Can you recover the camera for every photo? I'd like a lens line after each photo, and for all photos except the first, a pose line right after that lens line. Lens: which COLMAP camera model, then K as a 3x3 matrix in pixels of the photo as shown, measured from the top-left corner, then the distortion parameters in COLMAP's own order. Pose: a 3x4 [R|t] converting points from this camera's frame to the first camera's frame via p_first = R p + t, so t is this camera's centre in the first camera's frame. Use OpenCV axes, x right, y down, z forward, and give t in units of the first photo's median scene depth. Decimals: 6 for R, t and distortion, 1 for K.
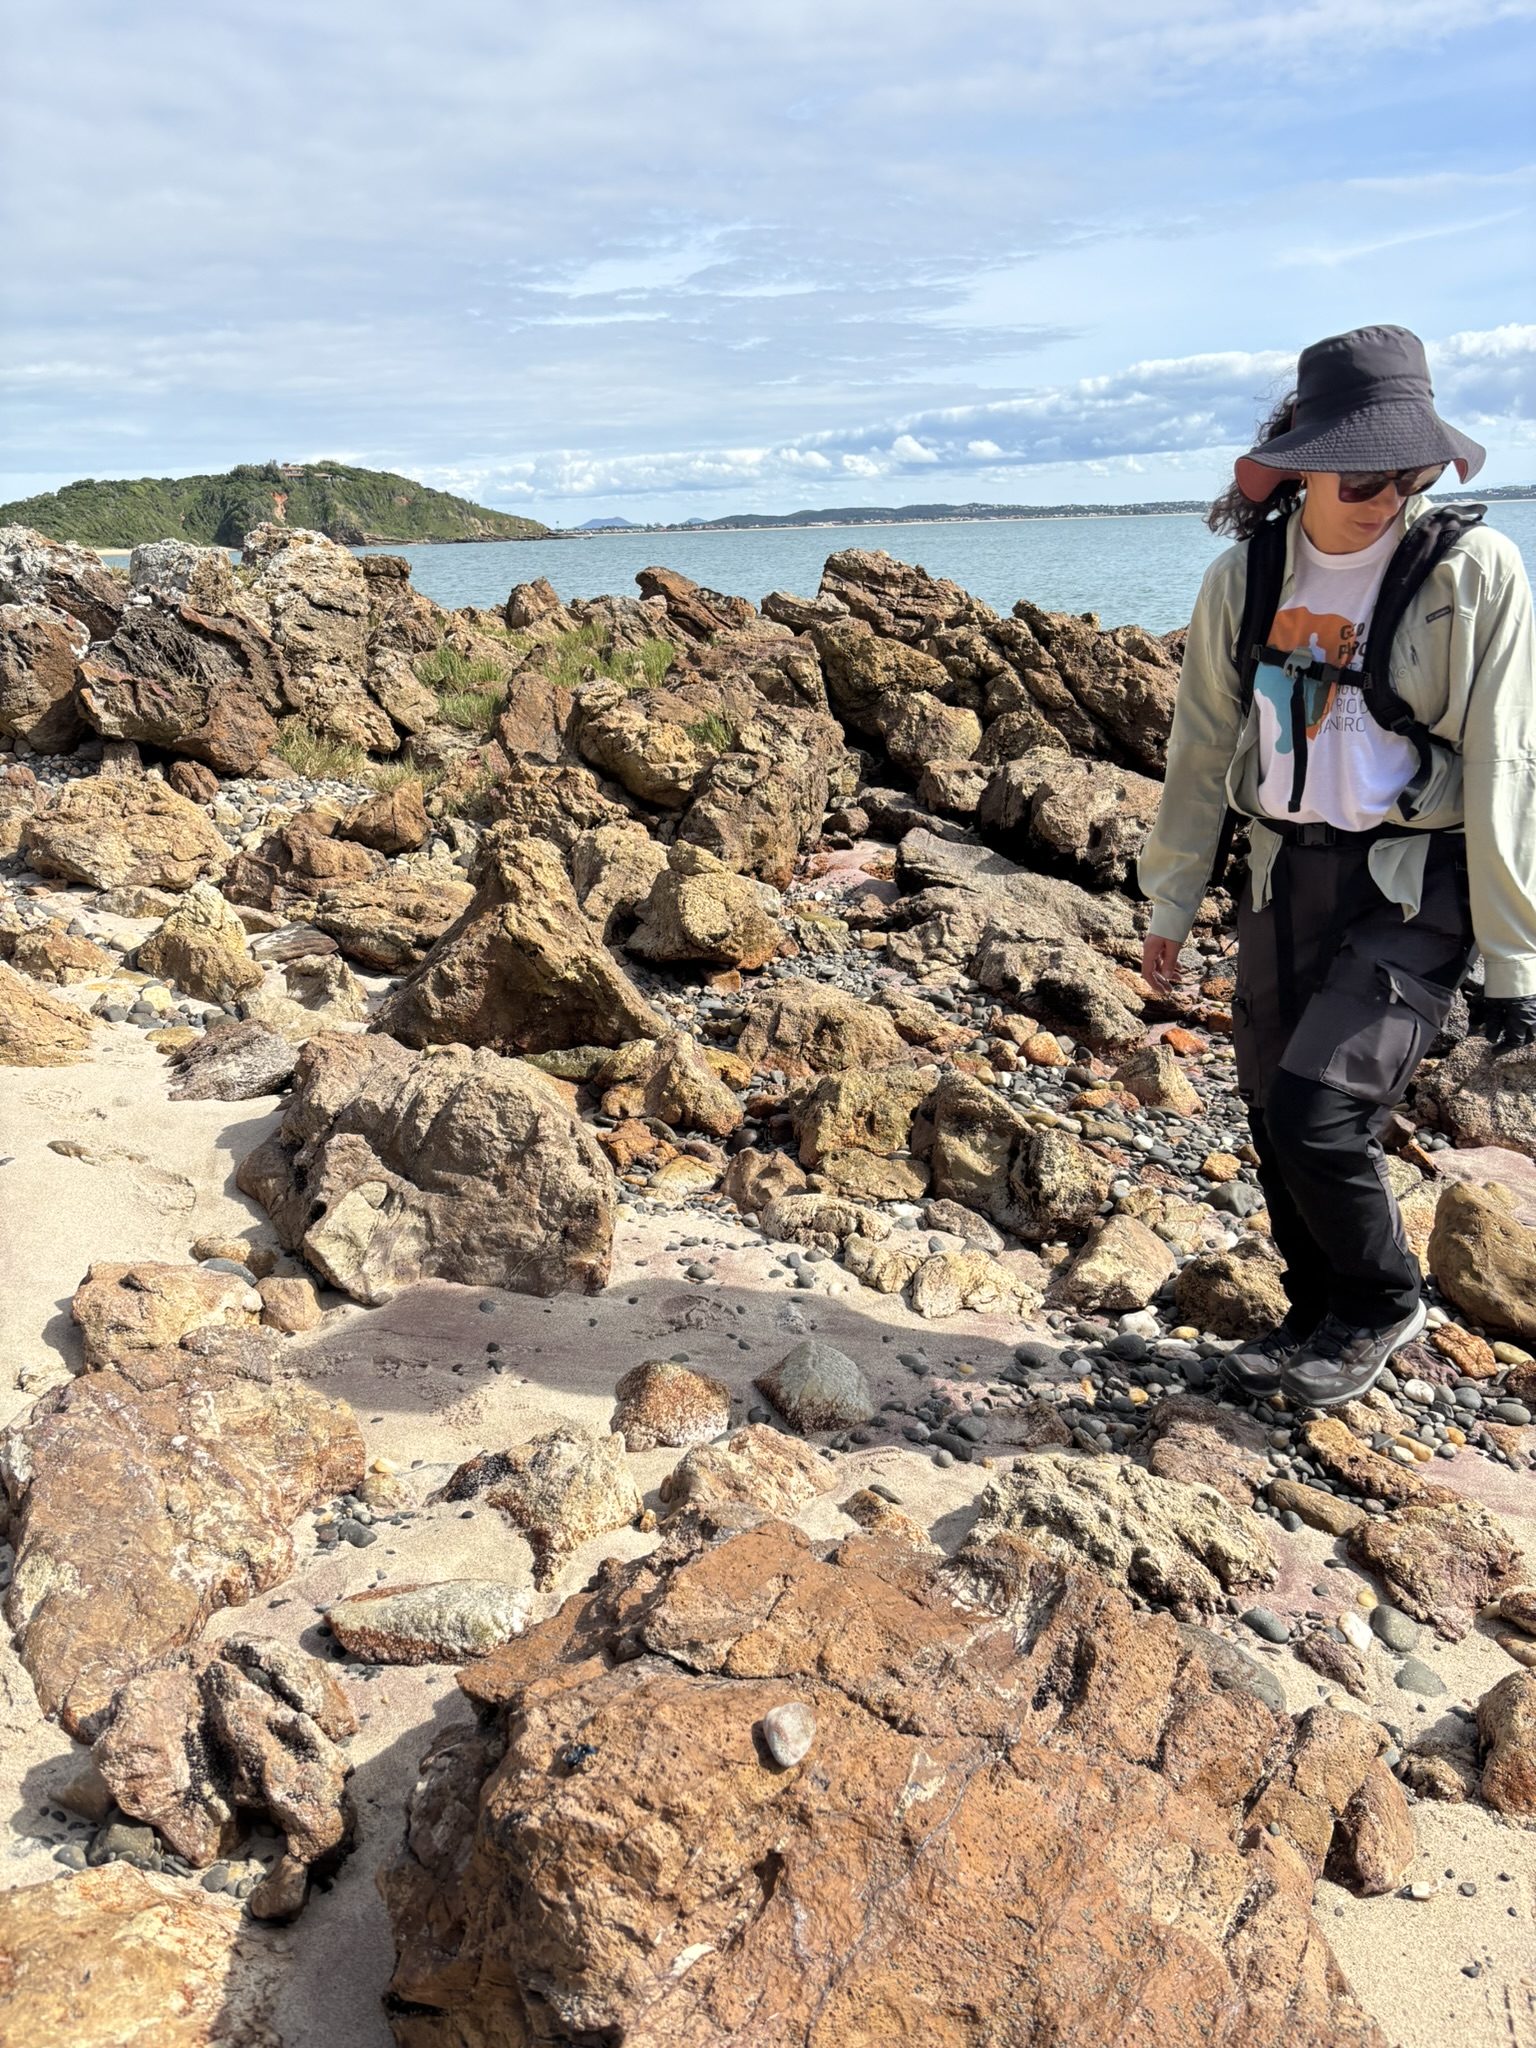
lens RADIAL K [[1568.8, 0, 752.1], [0, 1568.8, 1028.6], [0, 0, 1]] dist [0.042991, -0.058589]
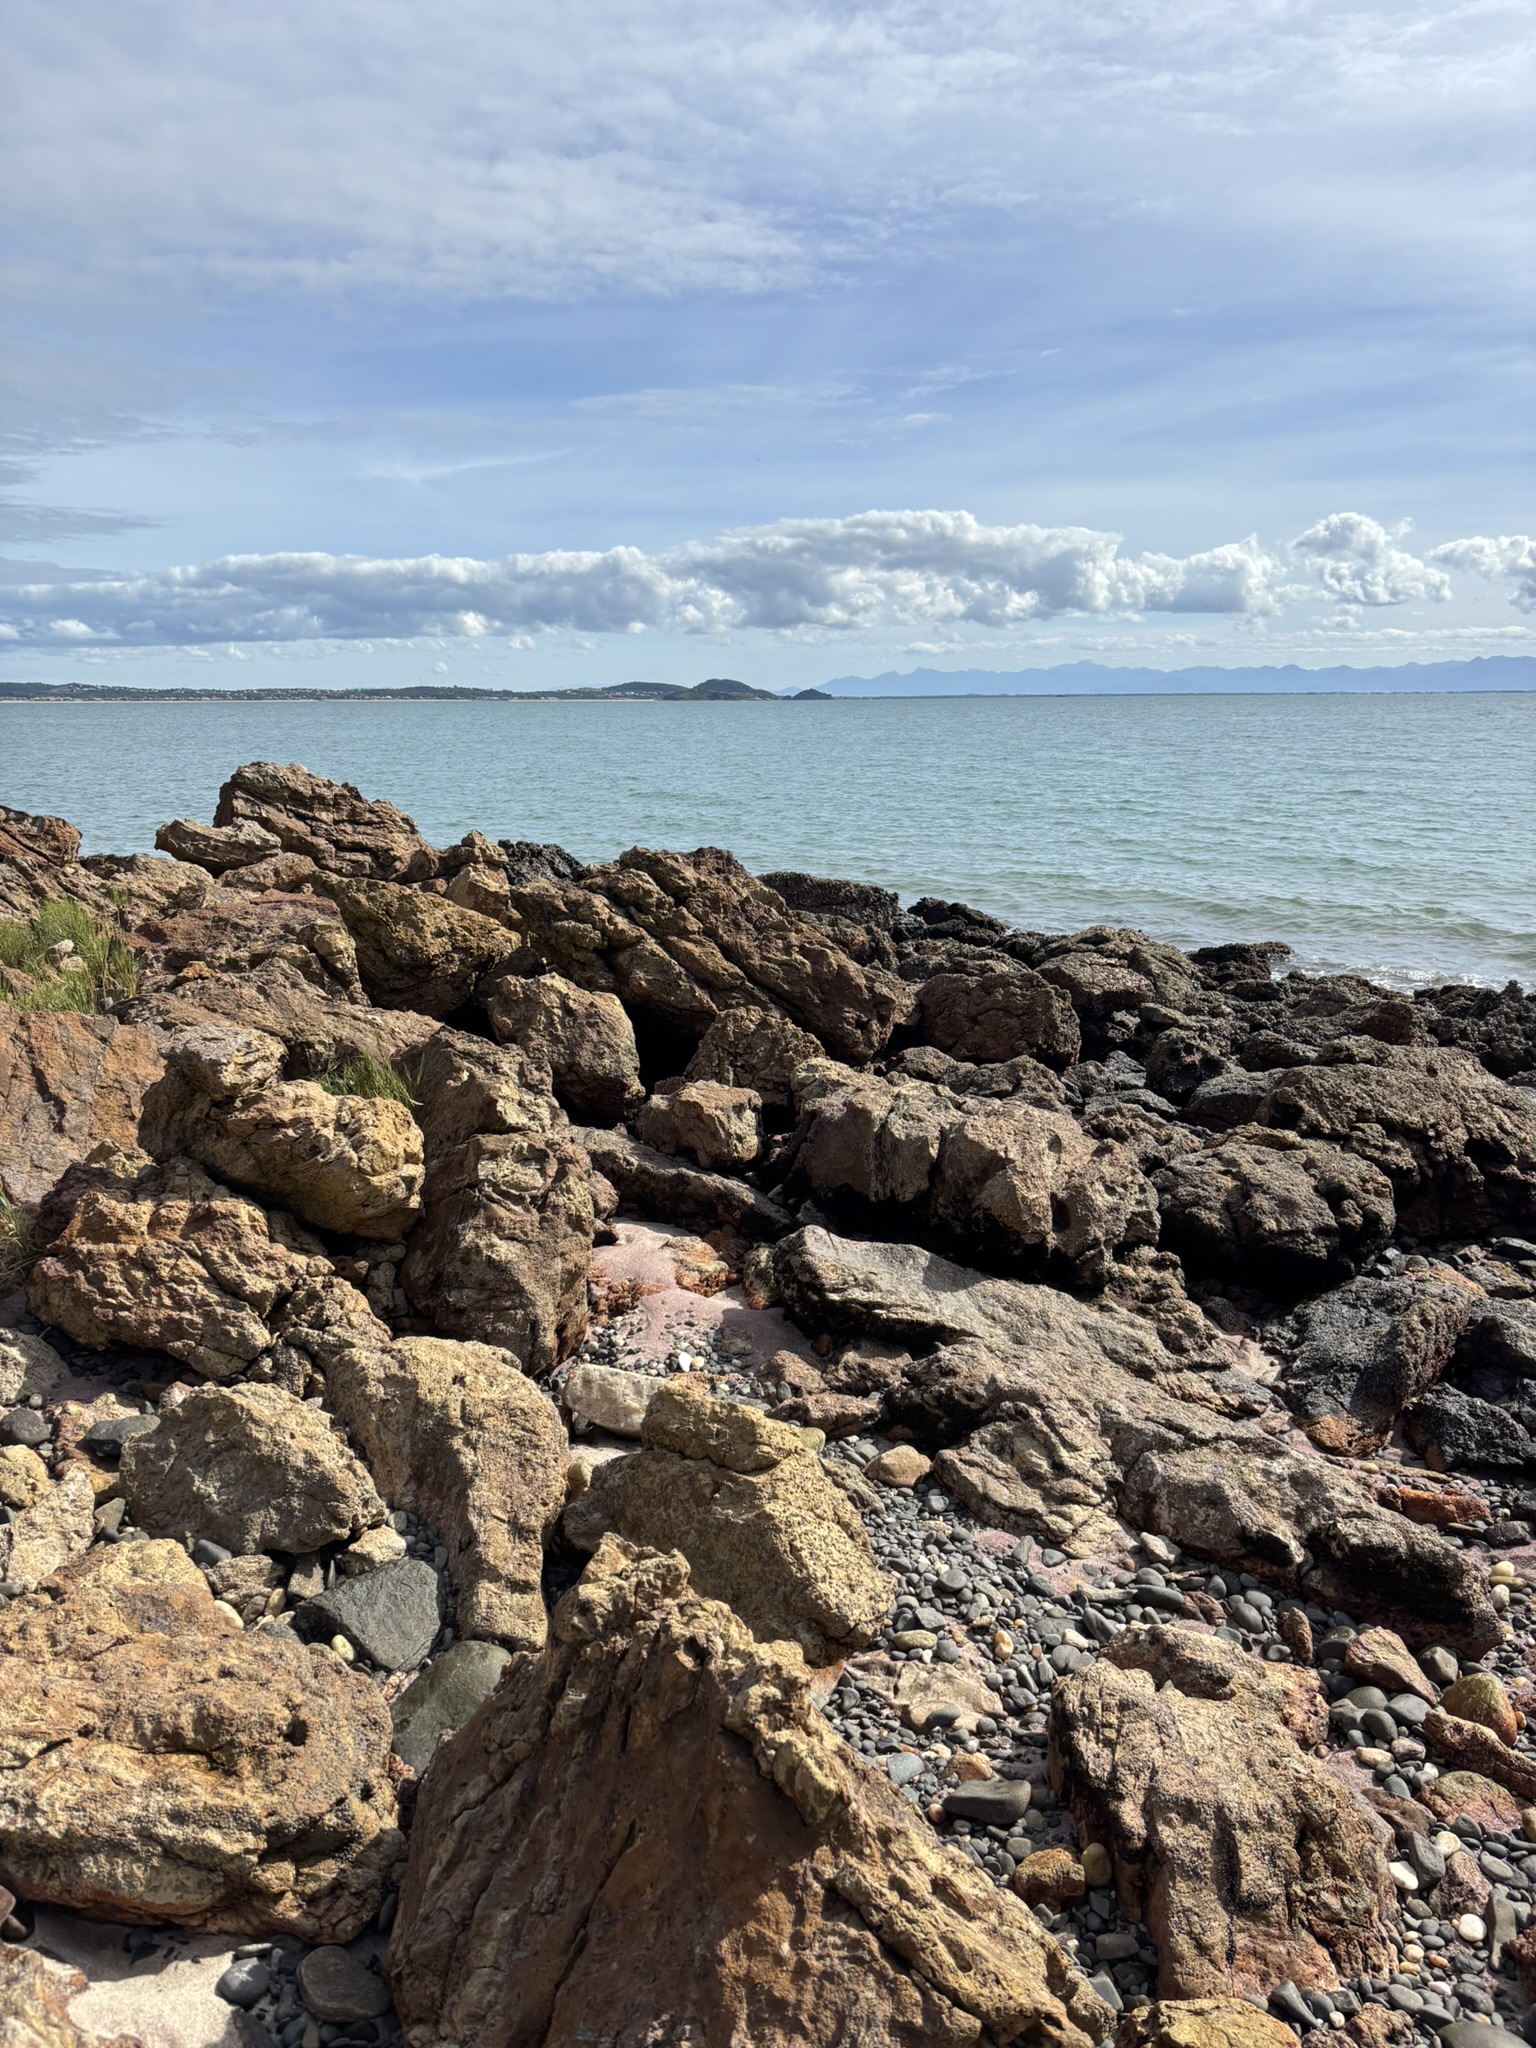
lens RADIAL K [[1535.3, 0, 768.0], [0, 1535.3, 1024.0], [0, 0, 1]] dist [0.113364, -0.180931]
pose [[0.852910, -0.076103, 0.516481, -0.224965], [0.133145, 0.988312, -0.074246, -0.162457], [-0.504794, 0.132092, 0.853074, 0.449216]]
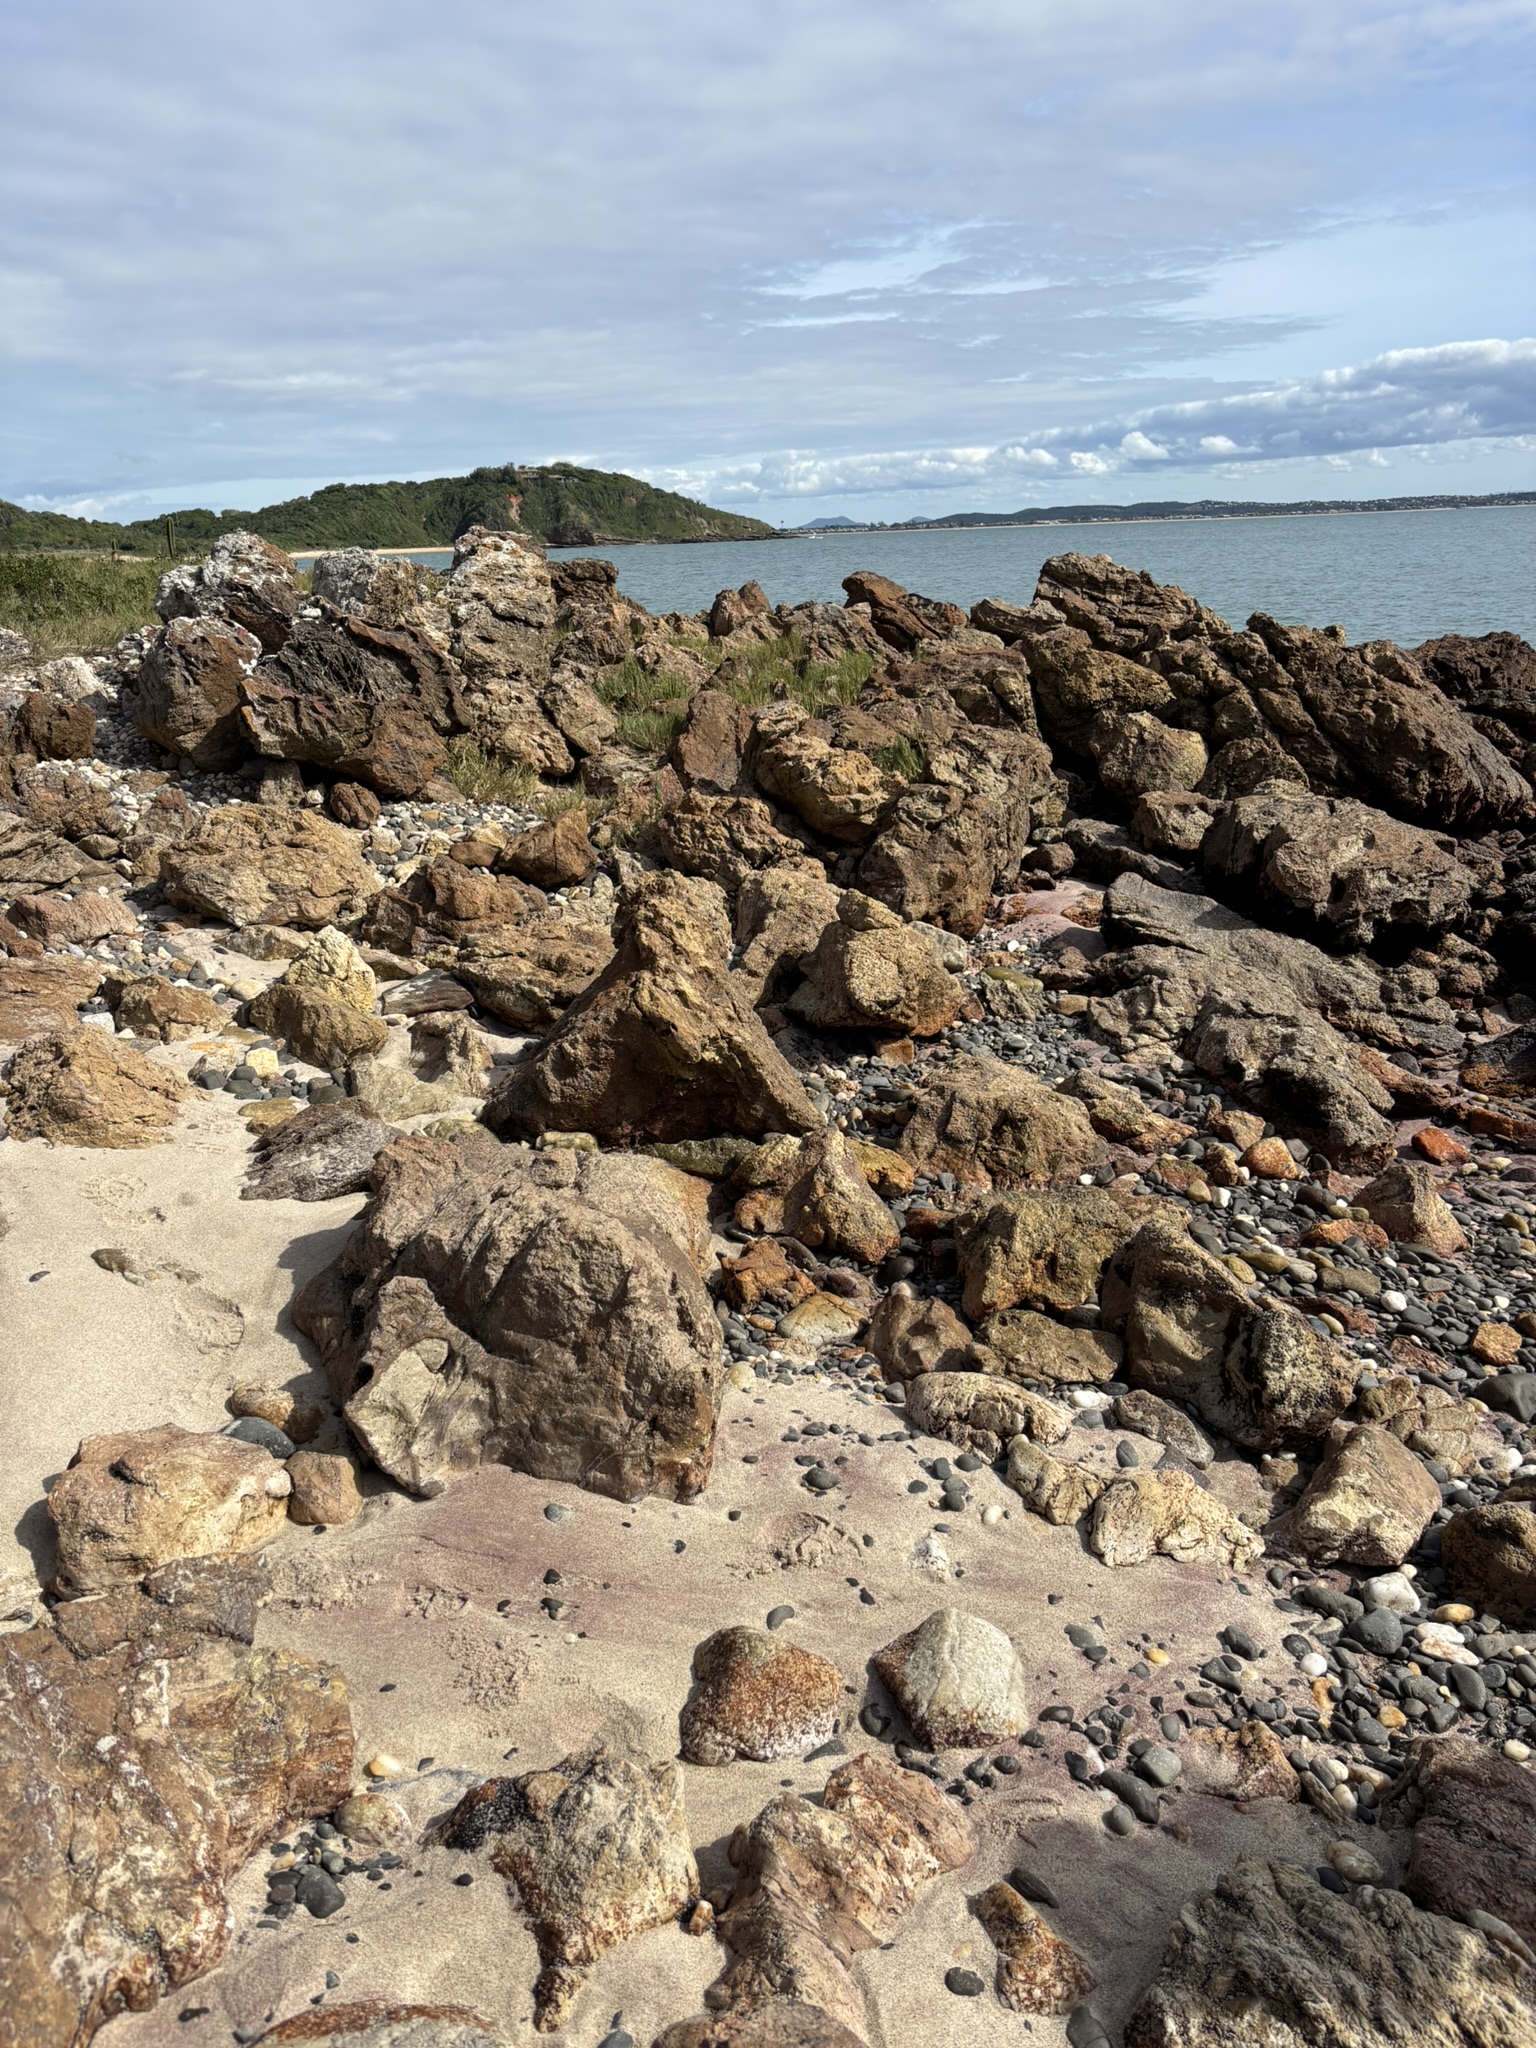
lens RADIAL K [[1582.2, 0, 768.0], [0, 1582.2, 1024.0], [0, 0, 1]] dist [0.000542, -0.006744]
pose [[0.992215, 0.033885, -0.119835, 0.013091], [-0.034279, 0.999412, -0.001229, -0.034401], [0.119723, 0.005328, 0.992793, 0.092462]]
